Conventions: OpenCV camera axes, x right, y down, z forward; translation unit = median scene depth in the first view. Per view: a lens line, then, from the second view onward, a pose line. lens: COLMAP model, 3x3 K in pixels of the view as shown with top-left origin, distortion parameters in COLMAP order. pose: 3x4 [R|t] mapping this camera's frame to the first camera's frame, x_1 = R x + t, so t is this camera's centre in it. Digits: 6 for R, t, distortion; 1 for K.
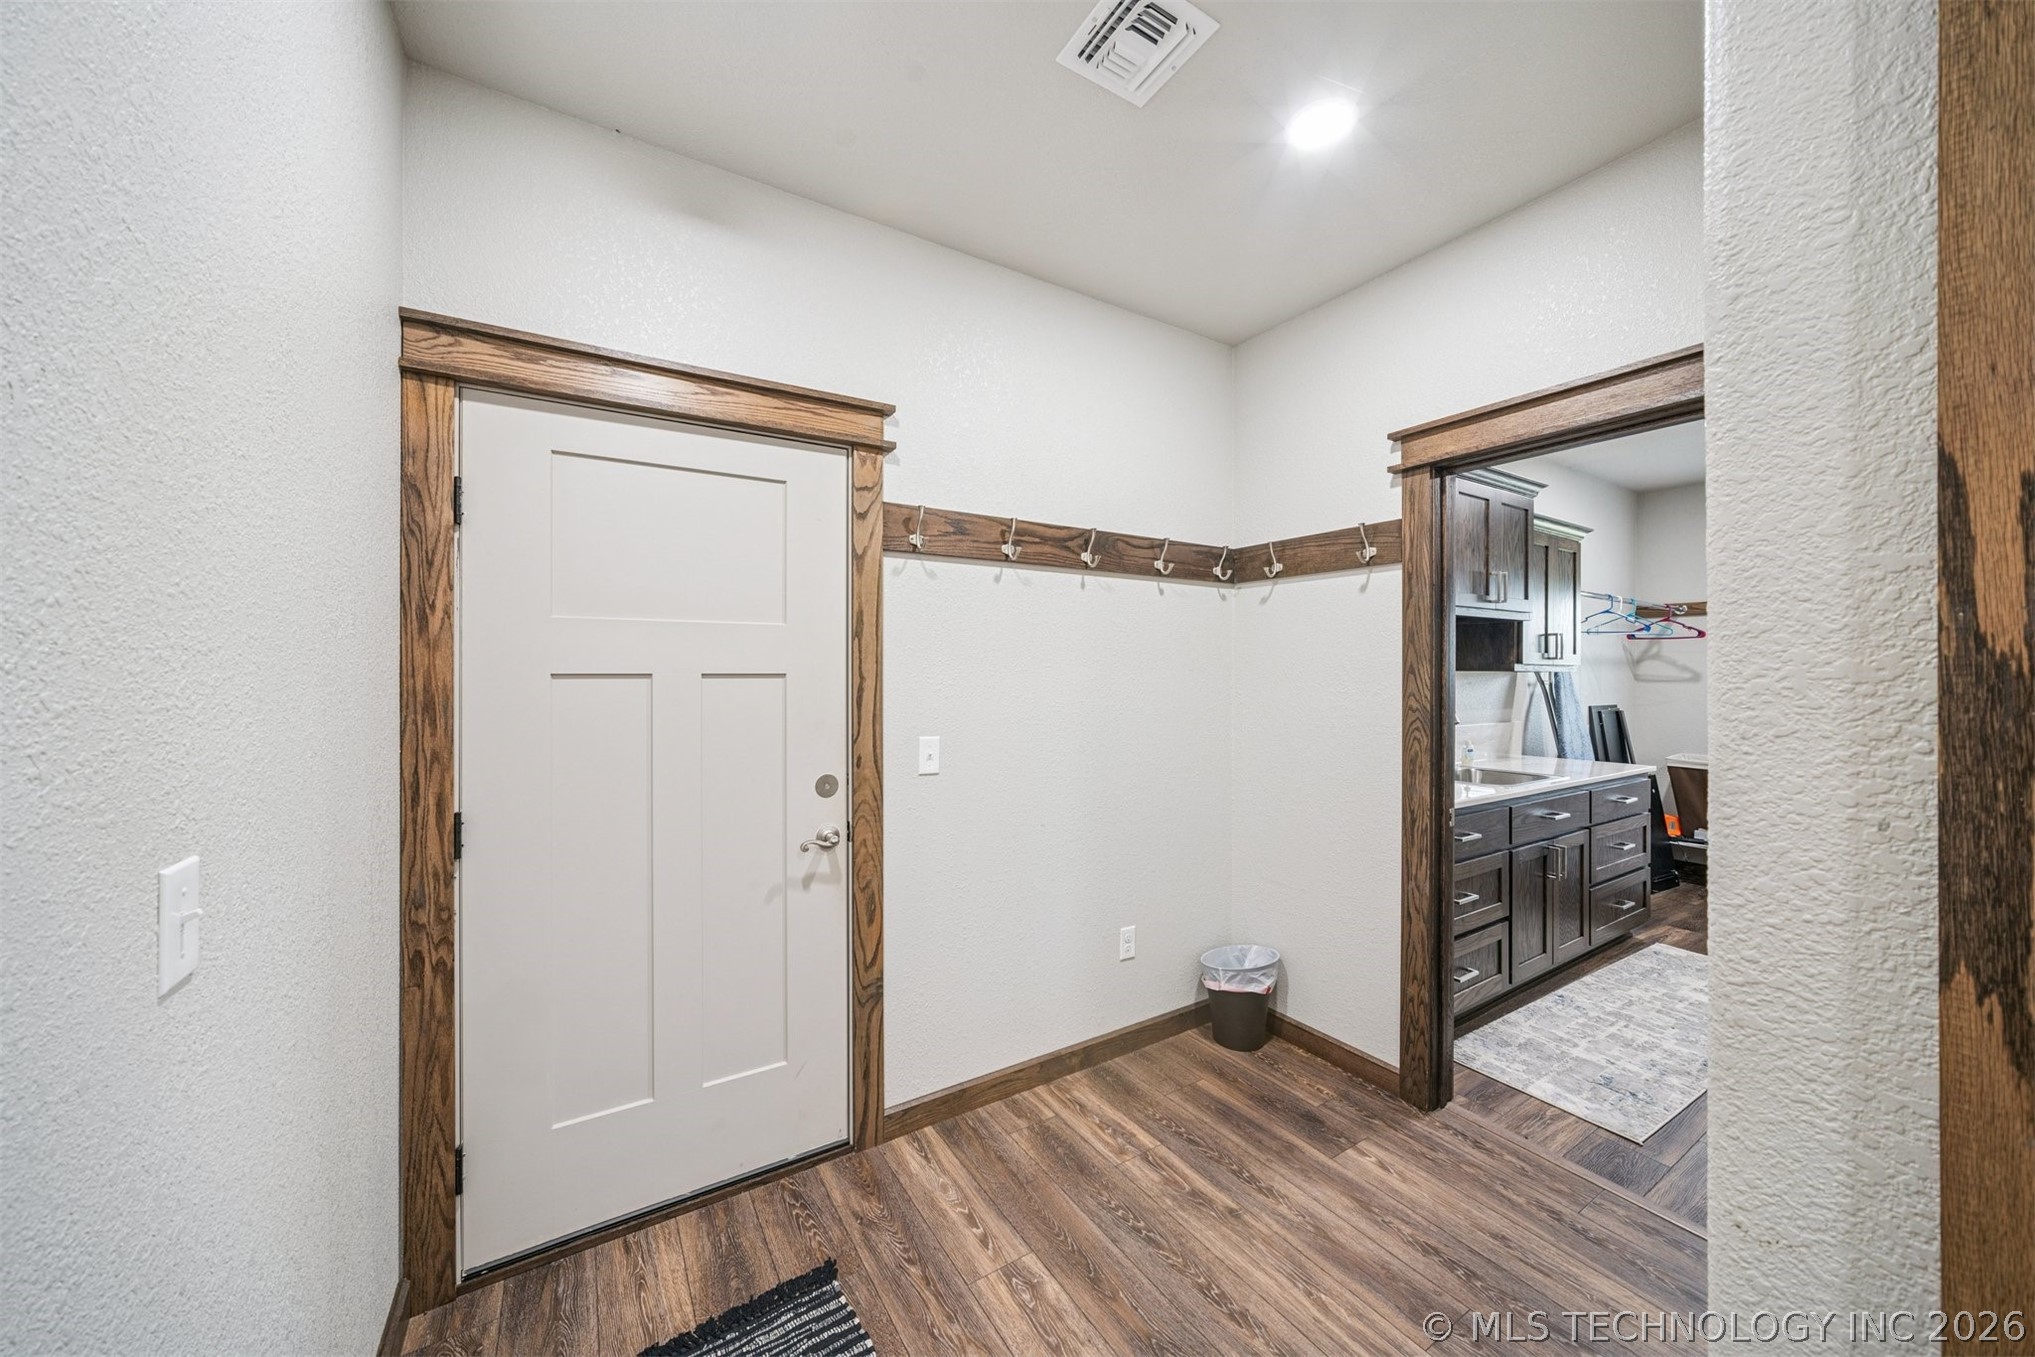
lens RADIAL K [[704.5, 0, 1015.1], [0, 704.5, 677.6], [0, 0, 1]] dist [0.000807, 0.000414]
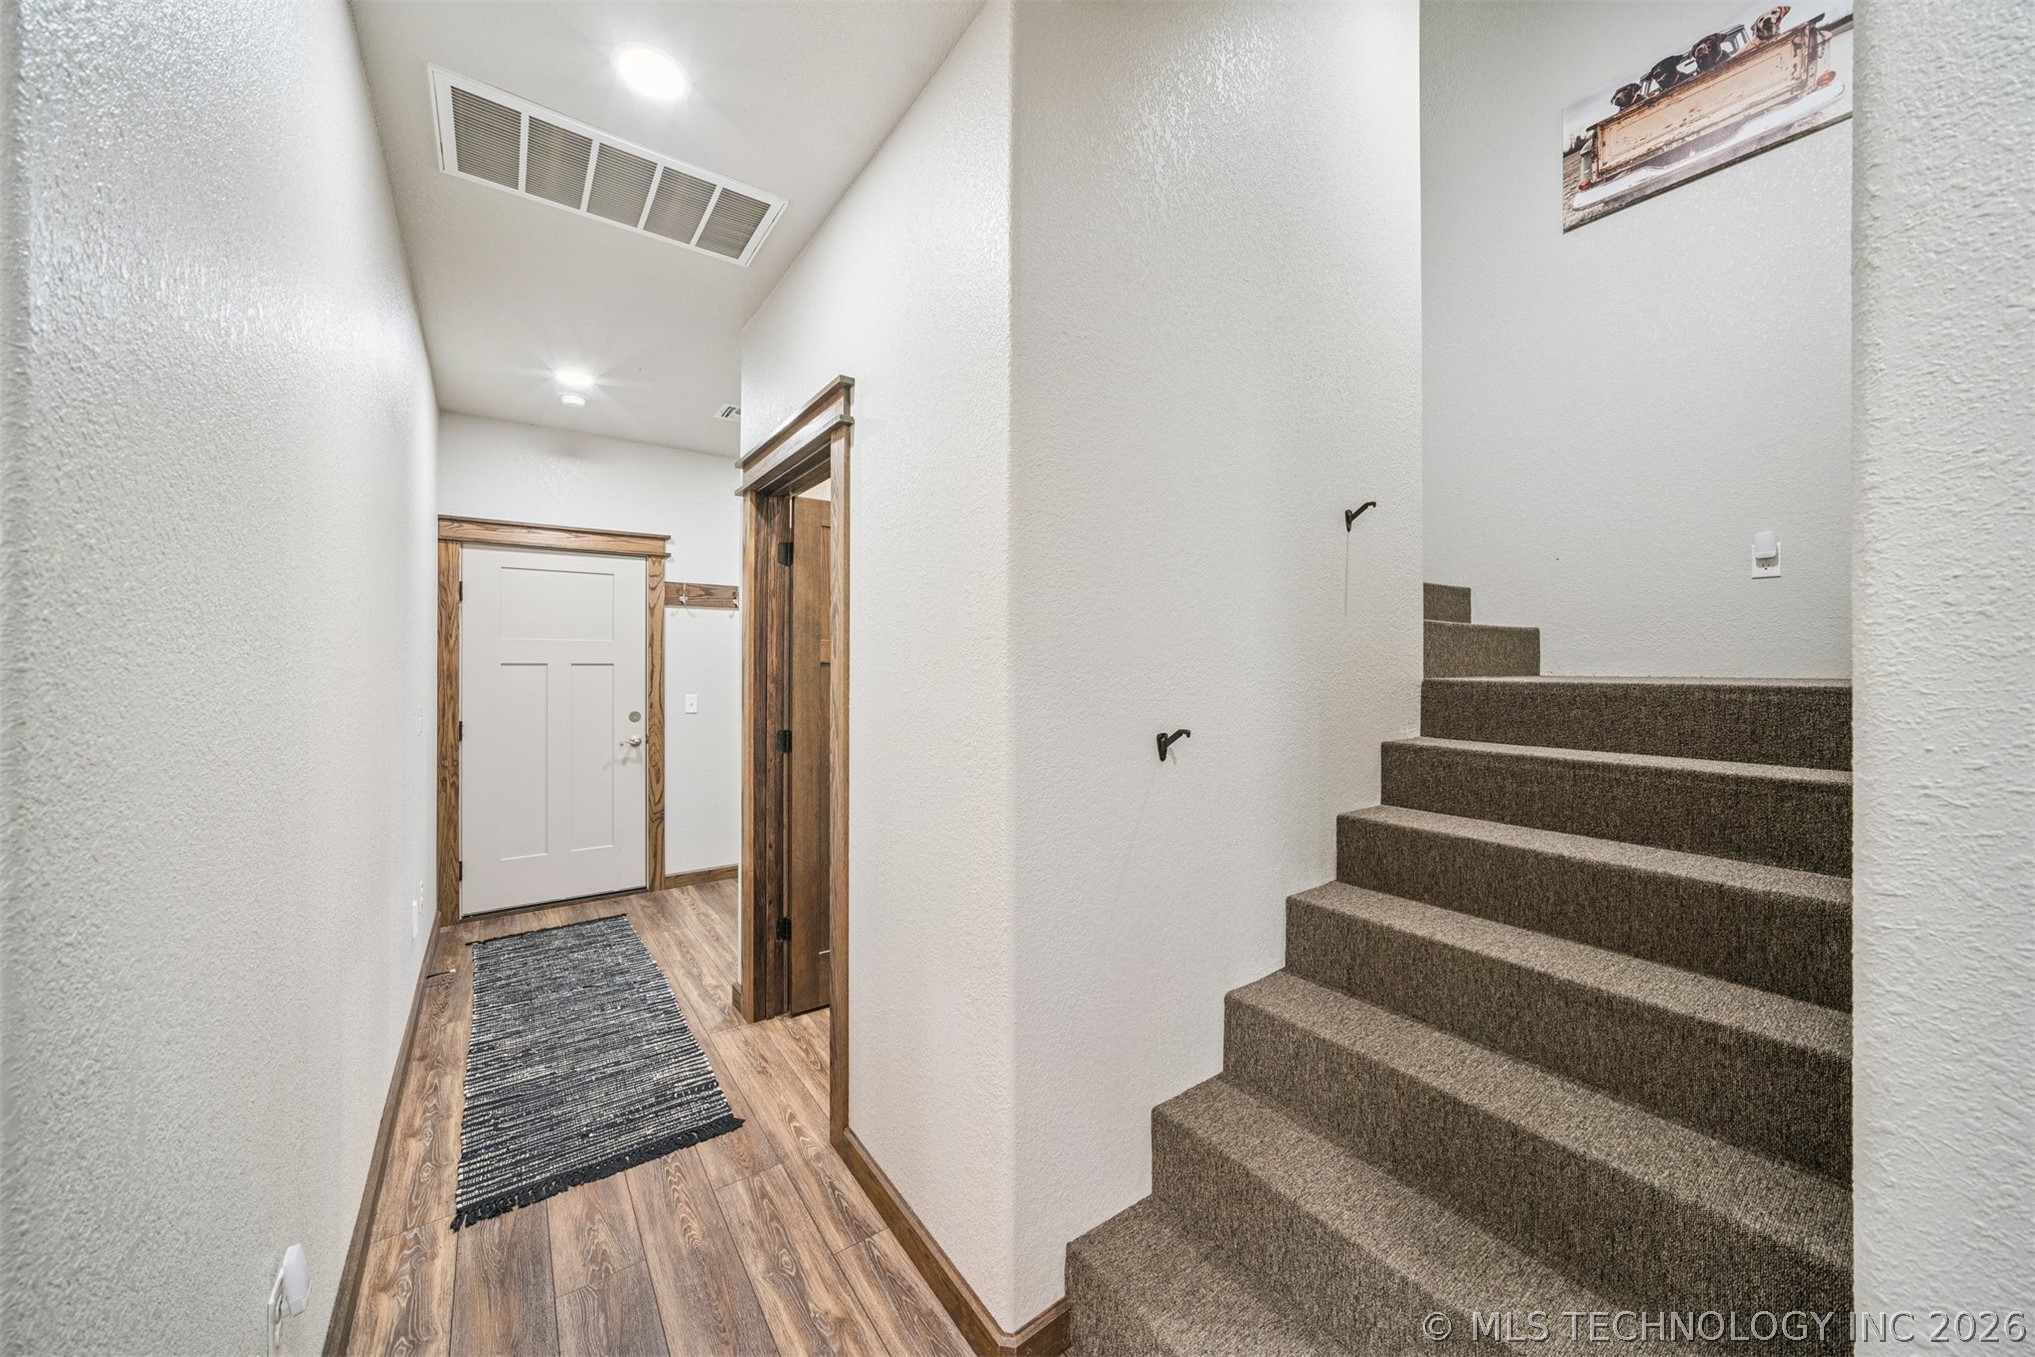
lens RADIAL K [[704.5, 0, 1008.9], [0, 704.5, 664.2], [0, 0, 1]] dist [0.000807, 0.000414]
pose [[0.998319, -0.000129, 0.057962, 0.744906], [0.000509, 0.999978, -0.006542, 0.011019], [-0.057960, 0.006561, 0.998297, -1.201091]]
